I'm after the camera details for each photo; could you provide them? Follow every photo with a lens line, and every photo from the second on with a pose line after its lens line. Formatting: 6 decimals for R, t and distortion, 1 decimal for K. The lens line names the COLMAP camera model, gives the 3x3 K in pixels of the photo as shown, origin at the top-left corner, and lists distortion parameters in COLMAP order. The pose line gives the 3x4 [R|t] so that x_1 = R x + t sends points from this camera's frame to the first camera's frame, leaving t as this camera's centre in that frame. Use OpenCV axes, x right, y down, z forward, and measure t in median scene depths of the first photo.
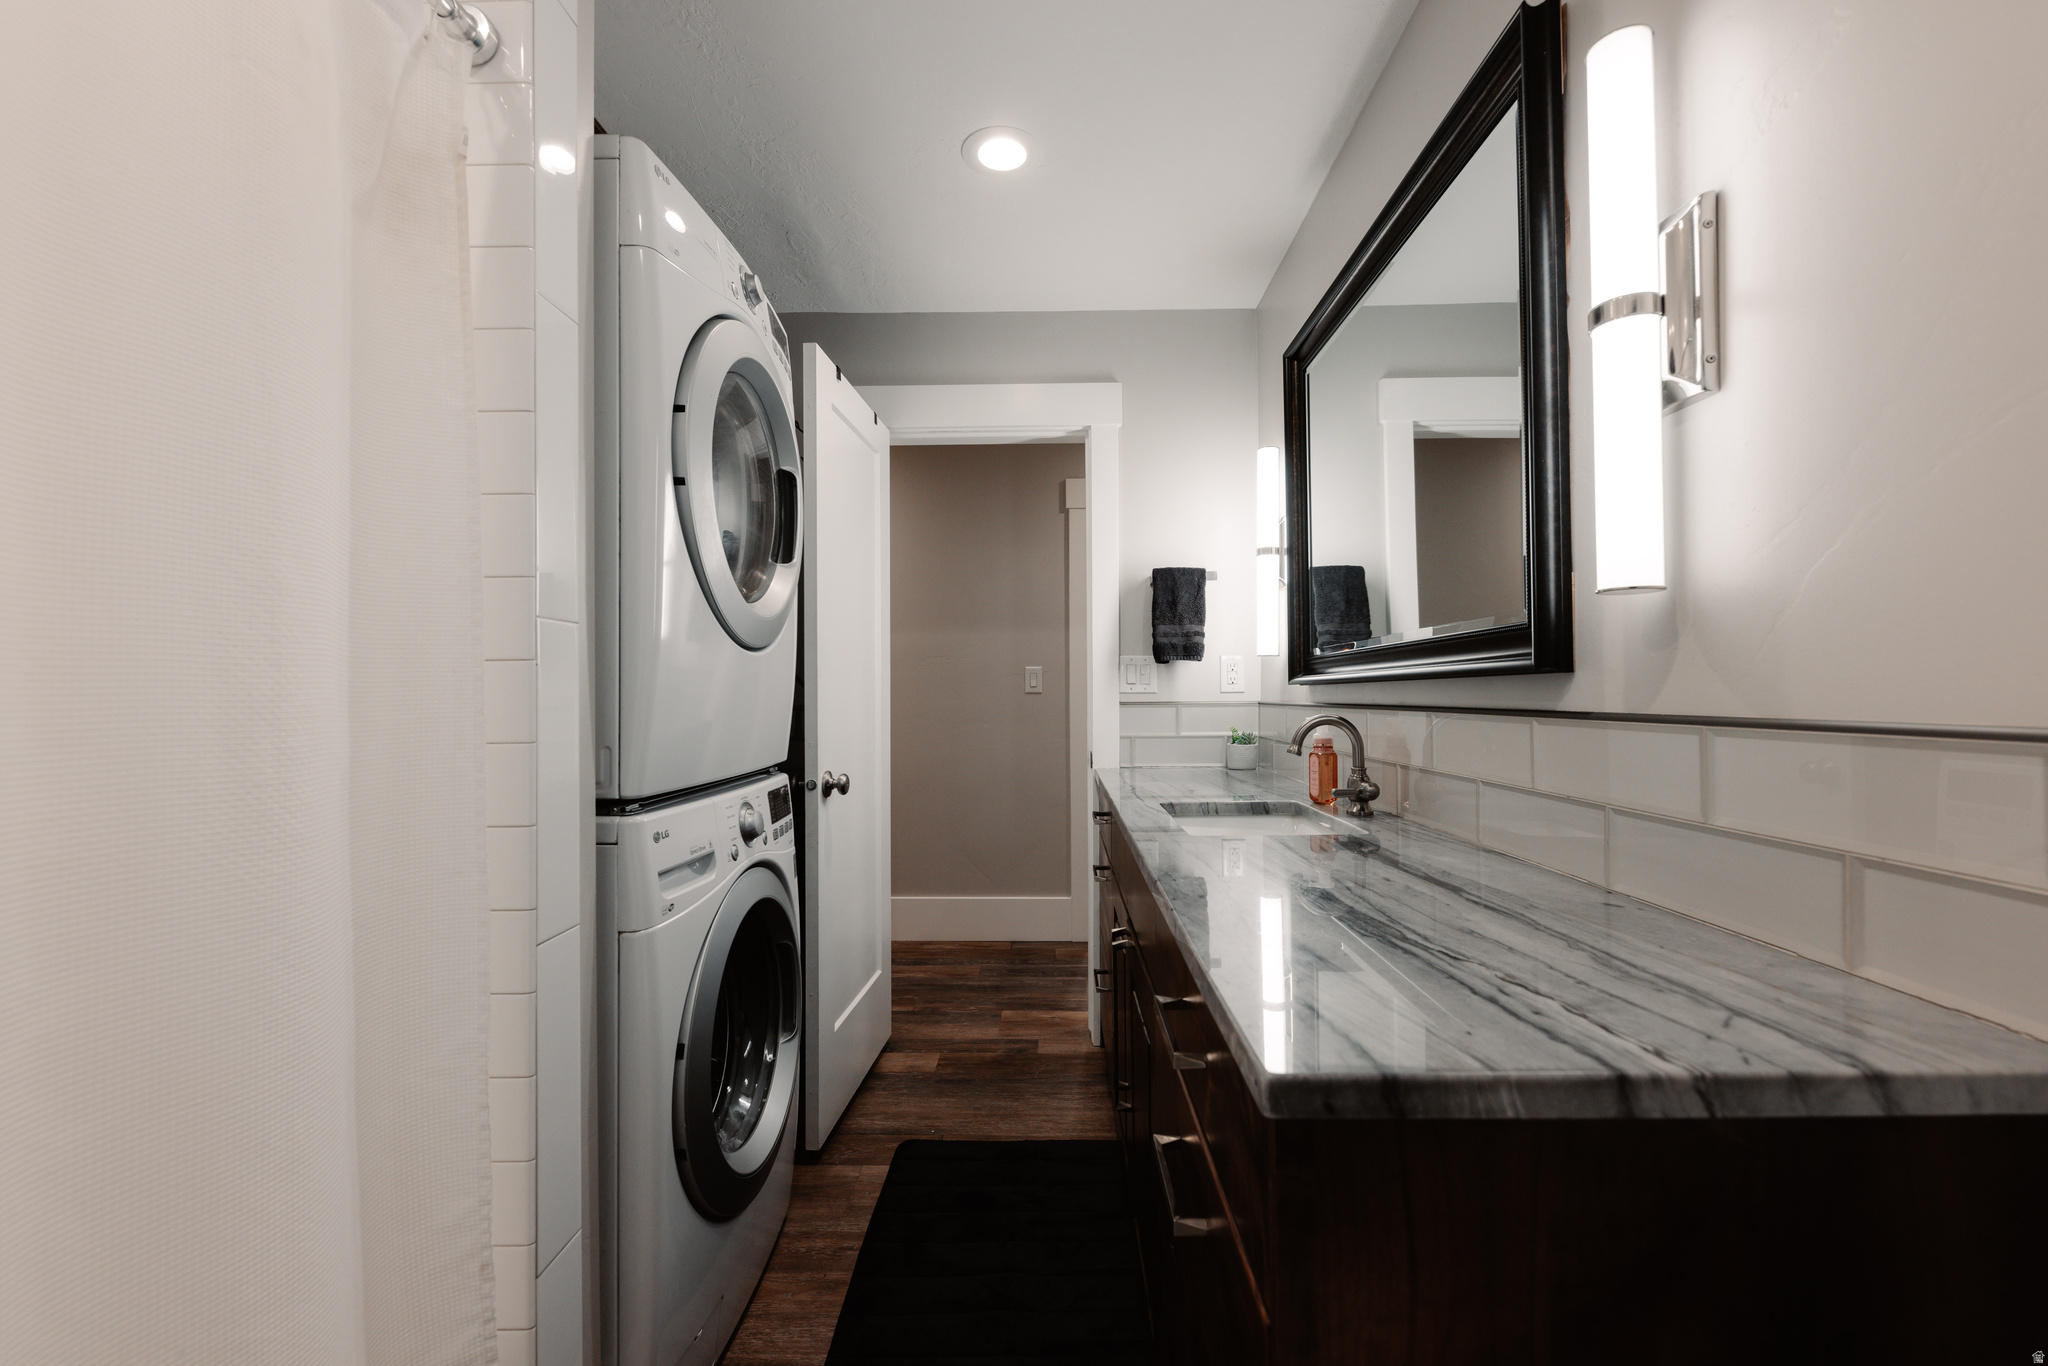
lens RADIAL K [[824.7, 0, 1024.0], [0, 824.7, 683.0], [0, 0, 1]] dist [0.000757, 0.000050]
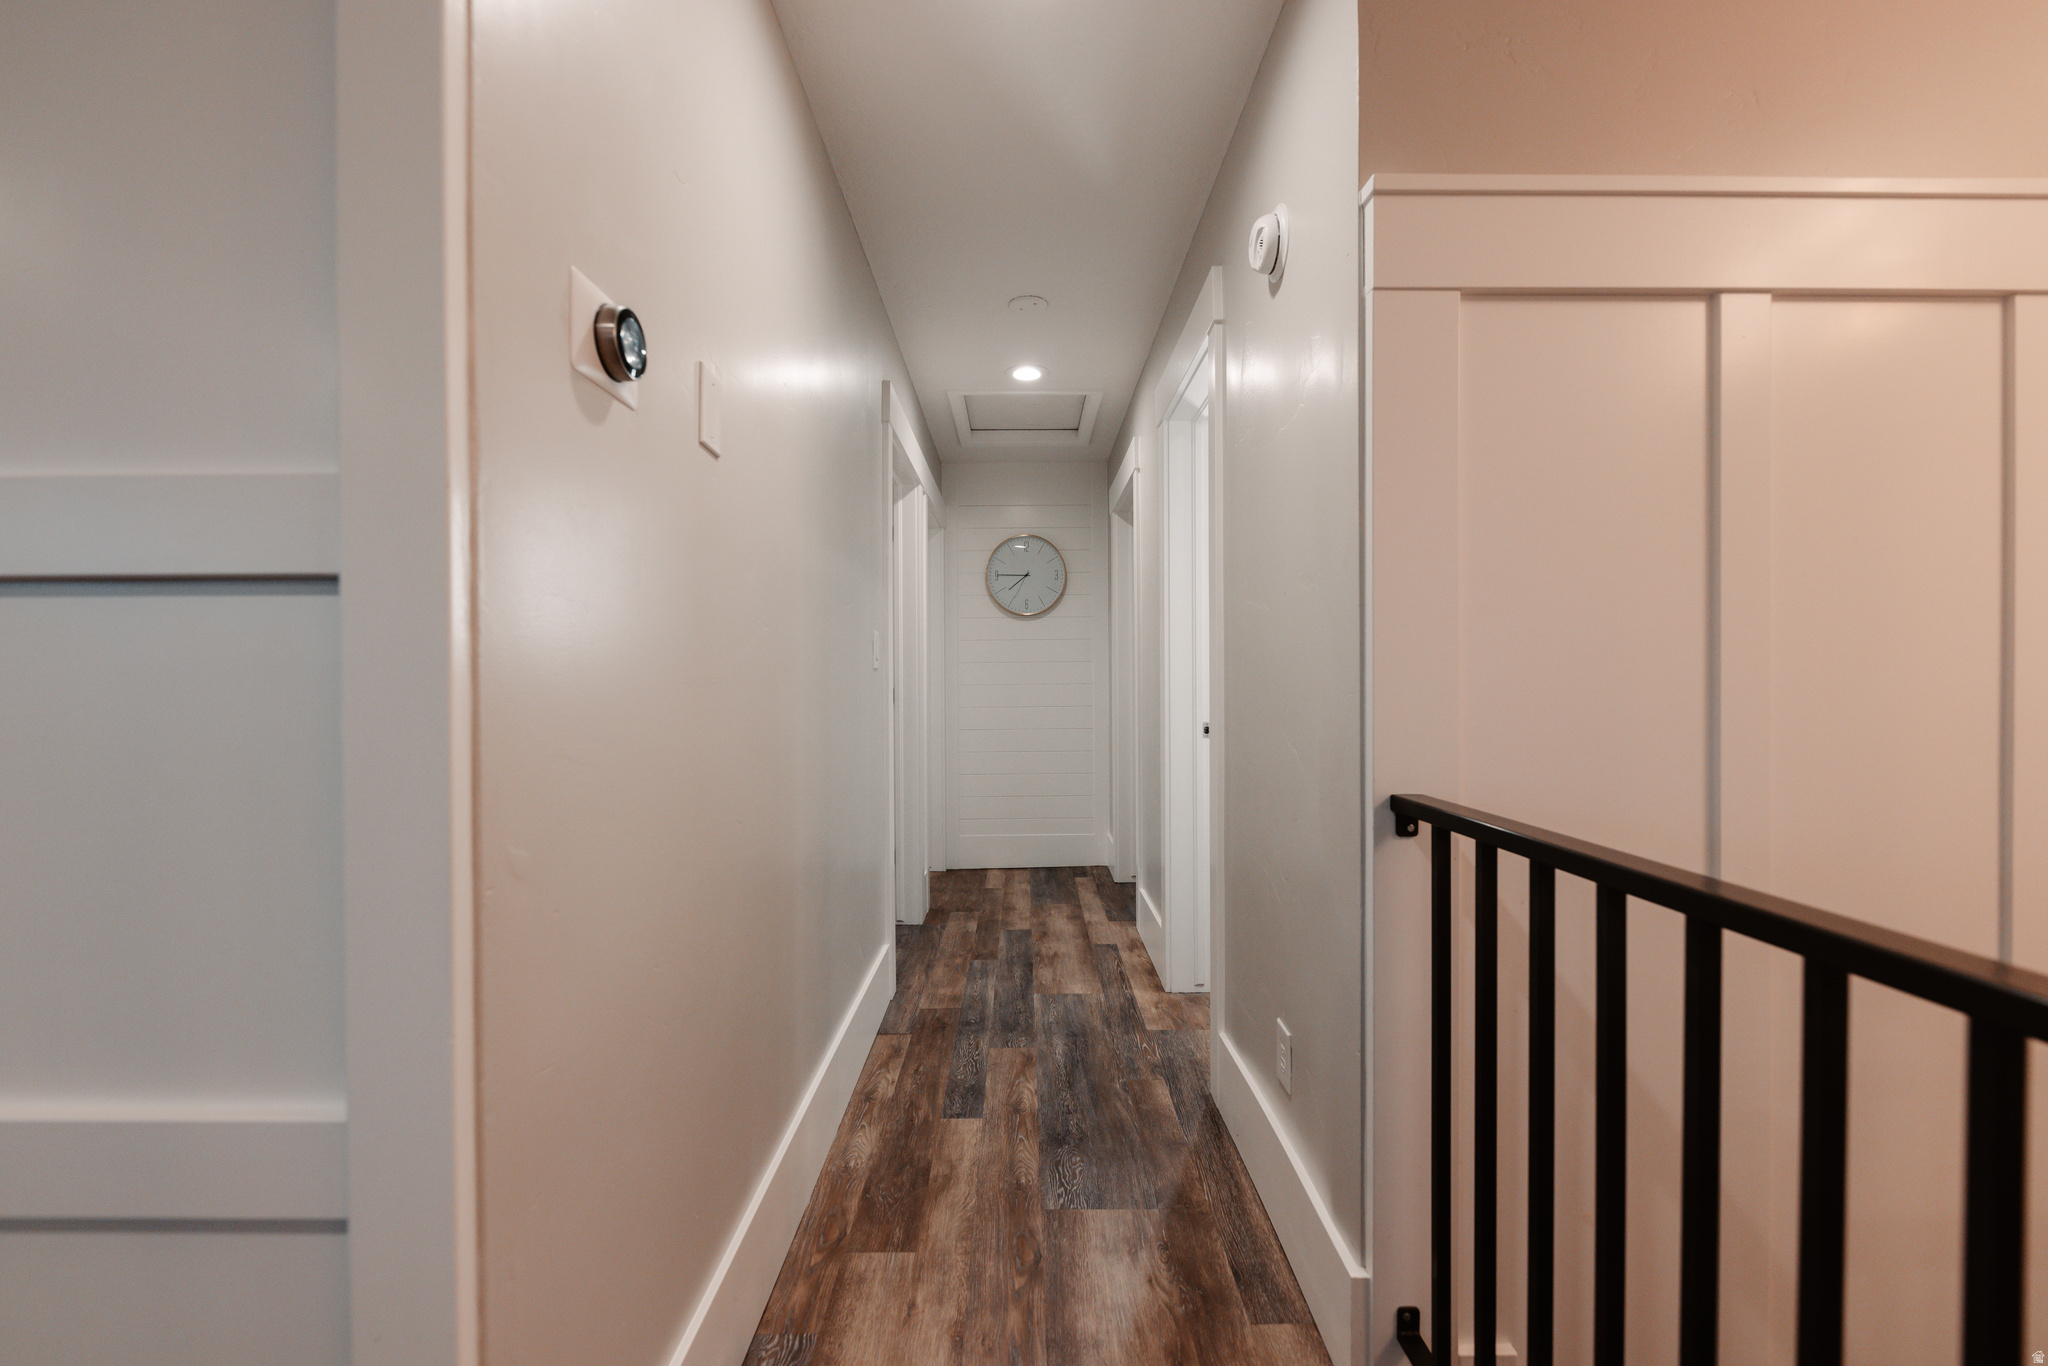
lens RADIAL K [[824.7, 0, 1024.0], [0, 824.7, 683.0], [0, 0, 1]] dist [0.000757, 0.000050]
pose [[-0.029167, -0.003231, 0.999569, -0.795524], [-0.014049, 0.999897, 0.002822, 0.018203], [-0.999476, -0.013960, -0.029209, 1.014221]]
